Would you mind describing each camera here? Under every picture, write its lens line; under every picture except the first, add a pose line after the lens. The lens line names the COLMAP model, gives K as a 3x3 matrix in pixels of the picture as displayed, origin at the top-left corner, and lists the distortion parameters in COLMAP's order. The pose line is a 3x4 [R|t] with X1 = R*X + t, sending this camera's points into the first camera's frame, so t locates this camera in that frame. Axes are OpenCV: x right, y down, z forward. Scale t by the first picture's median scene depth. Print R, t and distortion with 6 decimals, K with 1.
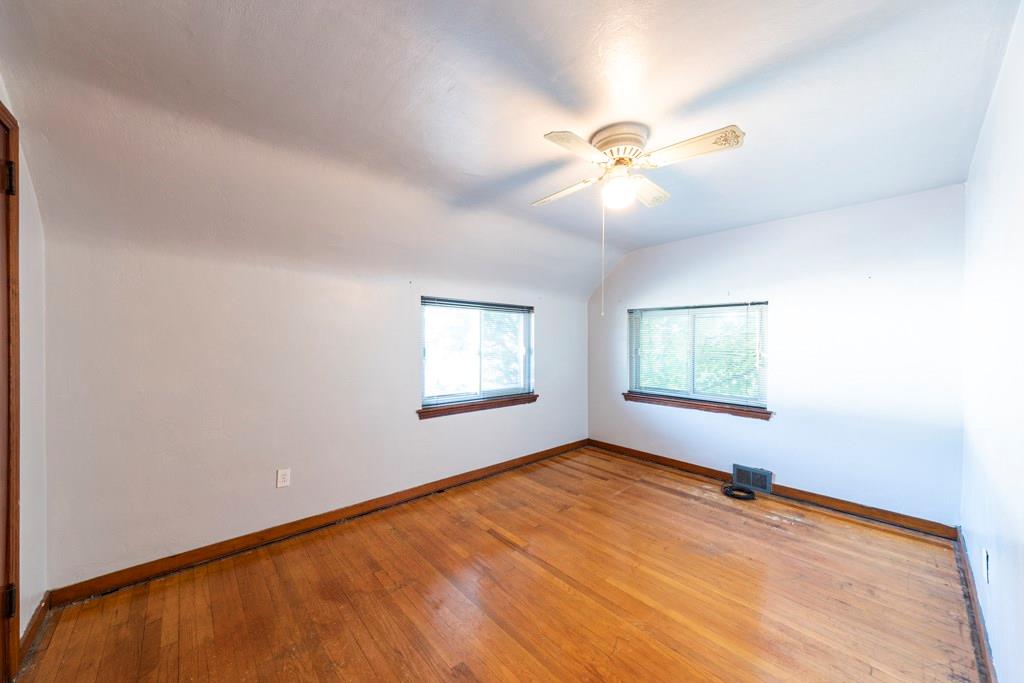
lens RADIAL K [[367.5, 0, 510.0], [0, 367.5, 341.3], [0, 0, 1]] dist [0.008341, -0.002530]
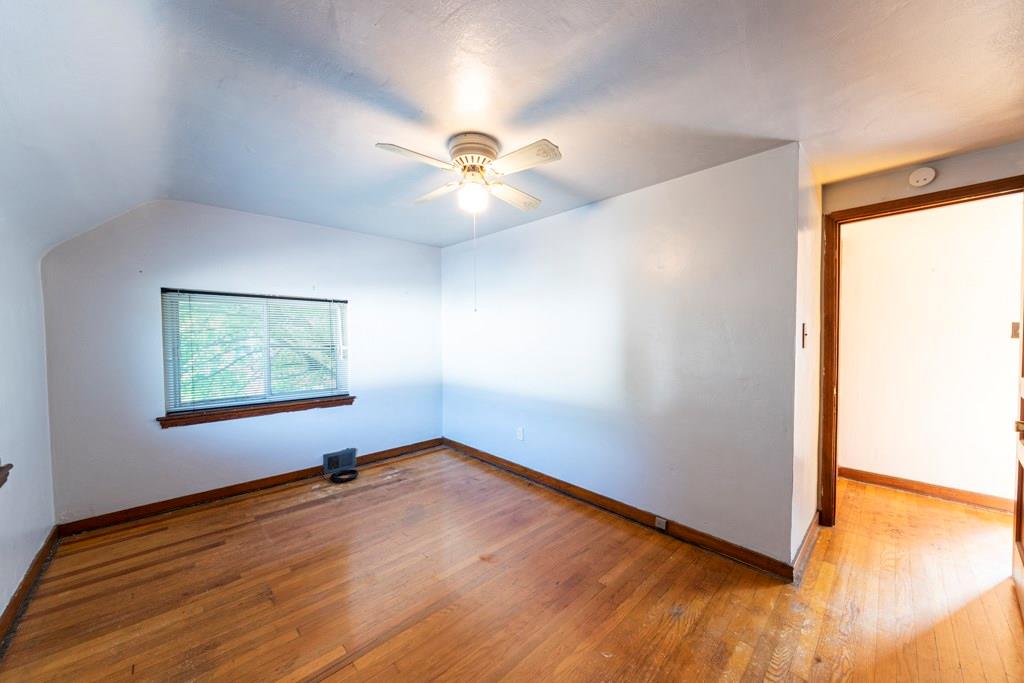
lens RADIAL K [[367.5, 0, 509.9], [0, 367.5, 340.4], [0, 0, 1]] dist [0.008341, -0.002530]
pose [[-0.033072, -0.015192, 0.999337, -0.453264], [0.003219, 0.999878, 0.015307, -0.001358], [-0.999448, 0.003723, -0.033019, 0.536806]]
